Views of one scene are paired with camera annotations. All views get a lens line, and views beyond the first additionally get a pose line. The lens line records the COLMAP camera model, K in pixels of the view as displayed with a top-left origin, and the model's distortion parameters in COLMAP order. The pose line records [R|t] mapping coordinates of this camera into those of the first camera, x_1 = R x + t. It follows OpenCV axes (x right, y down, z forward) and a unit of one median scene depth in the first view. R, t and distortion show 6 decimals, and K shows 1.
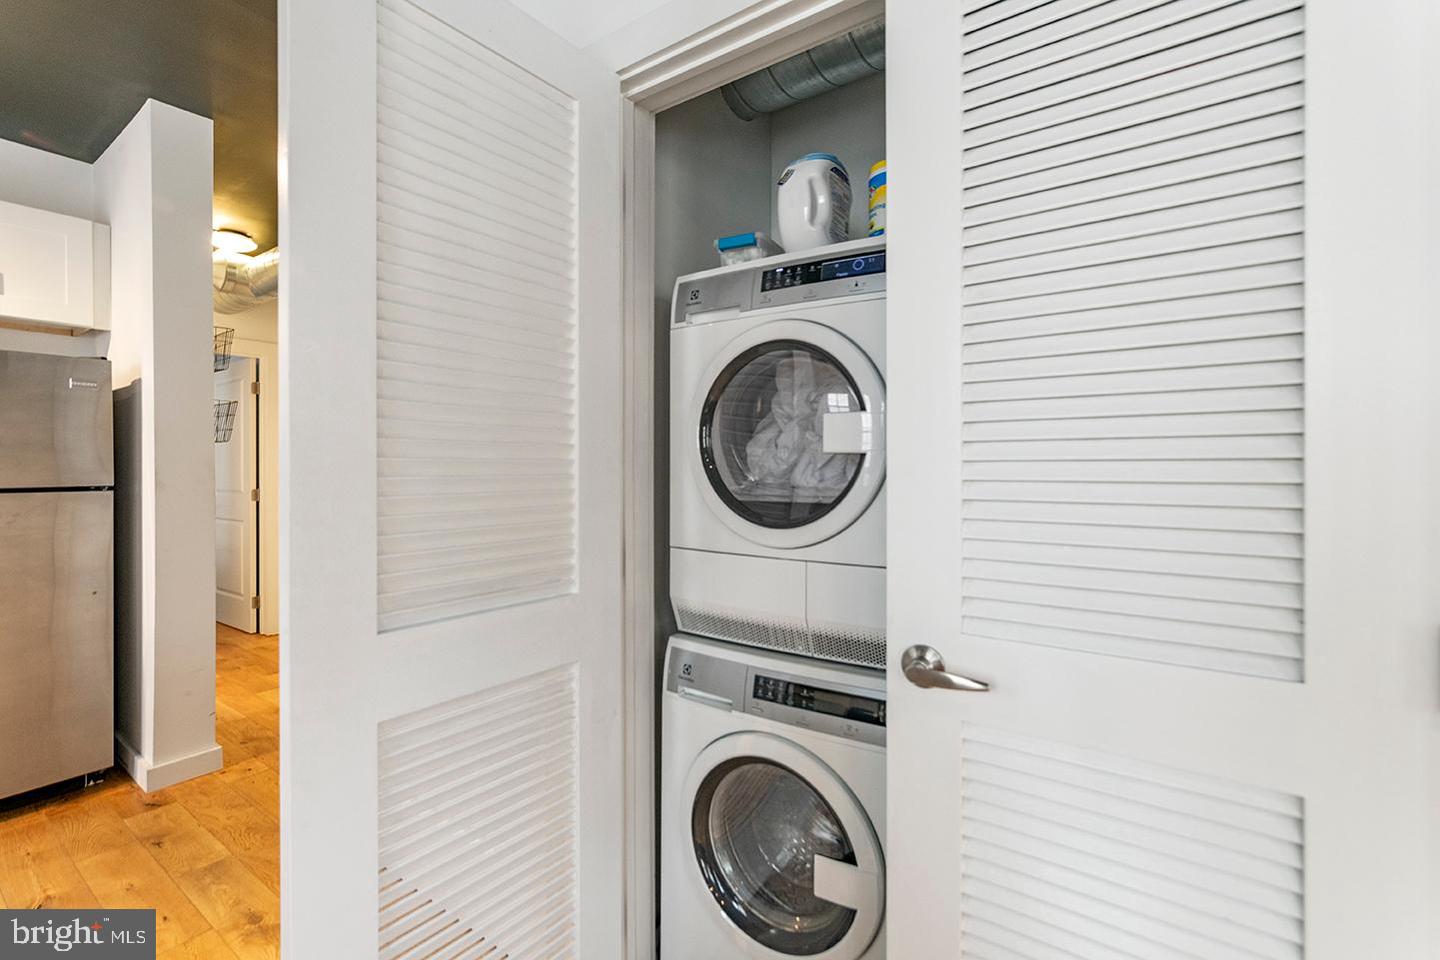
lens RADIAL K [[659.3, 0, 768.3], [0, 659.3, 478.6], [0, 0, 1]] dist [0.002420, 0.000345]
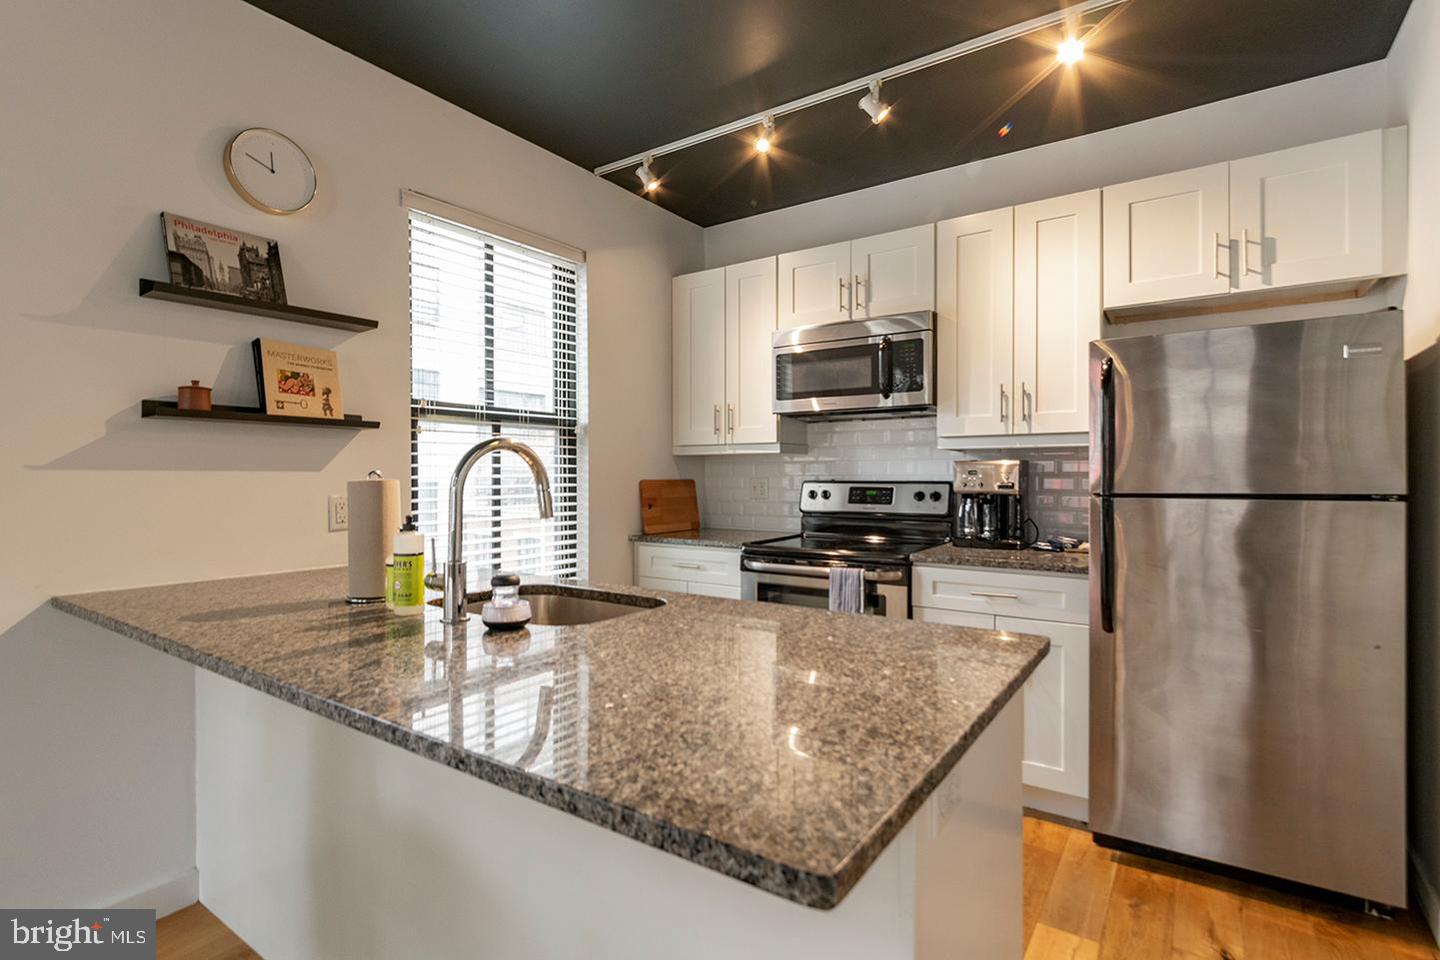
lens RADIAL K [[667.9, 0, 720.0], [0, 667.9, 480.0], [0, 0, 1]] dist [0.005590, 0.000383]
pose [[-0.015588, 0.006751, -0.999856, -0.288005], [-0.002851, 0.999973, 0.006796, -0.005997], [0.999874, 0.002957, -0.015568, 0.303861]]
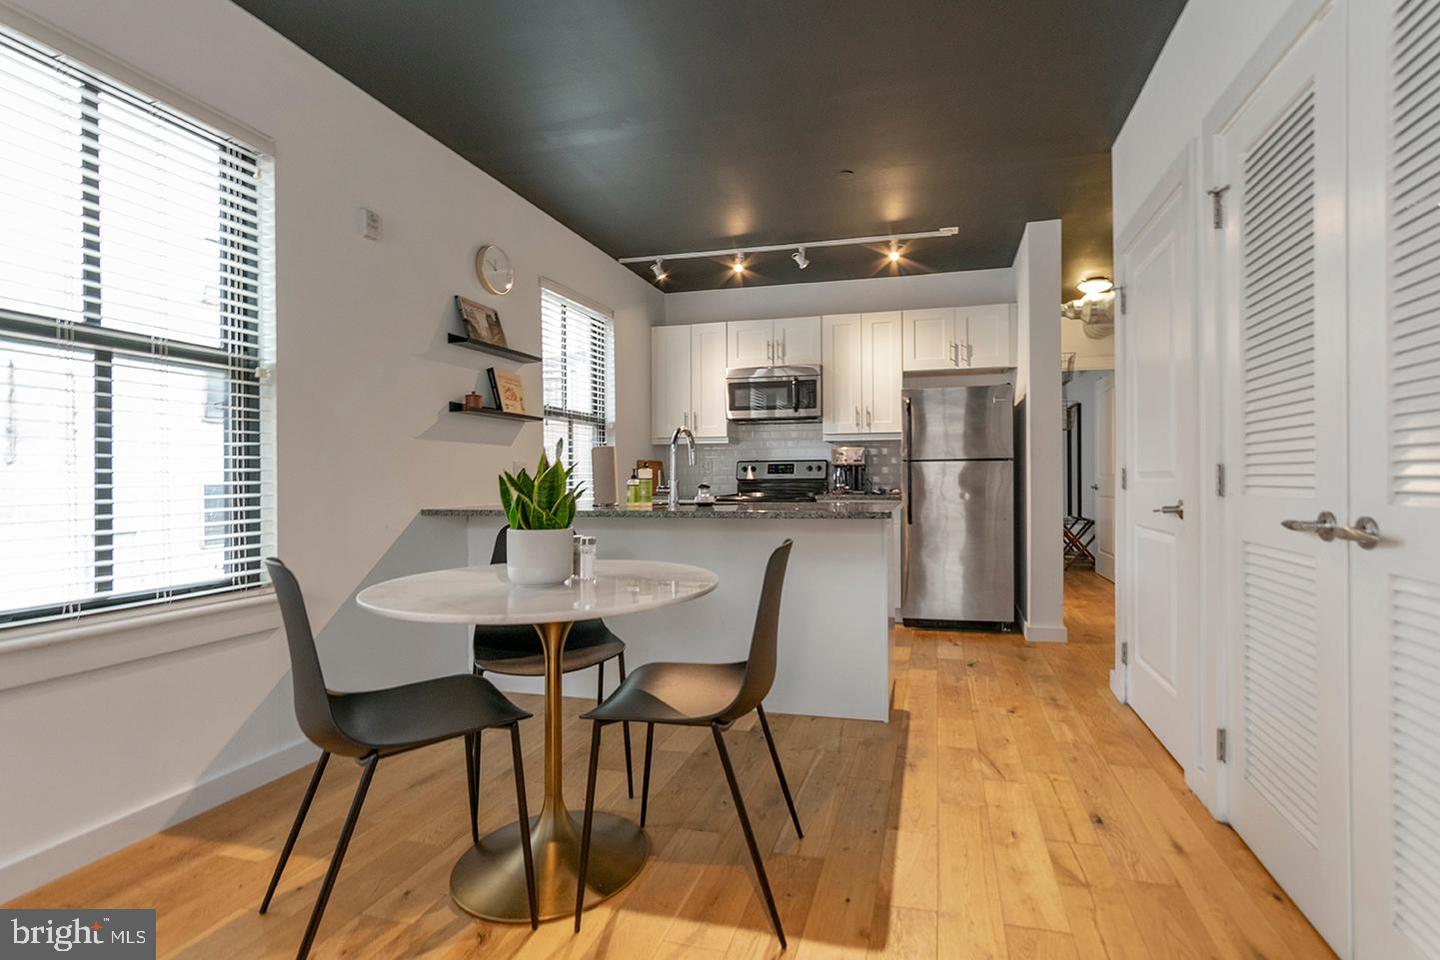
lens RADIAL K [[659.3, 0, 768.3], [0, 659.3, 478.6], [0, 0, 1]] dist [0.002420, 0.000345]
pose [[0.355284, -0.004009, -0.934750, 0.353209], [0.004593, 0.999986, -0.002543, 0.063032], [0.934747, -0.003390, 0.355298, -0.183555]]
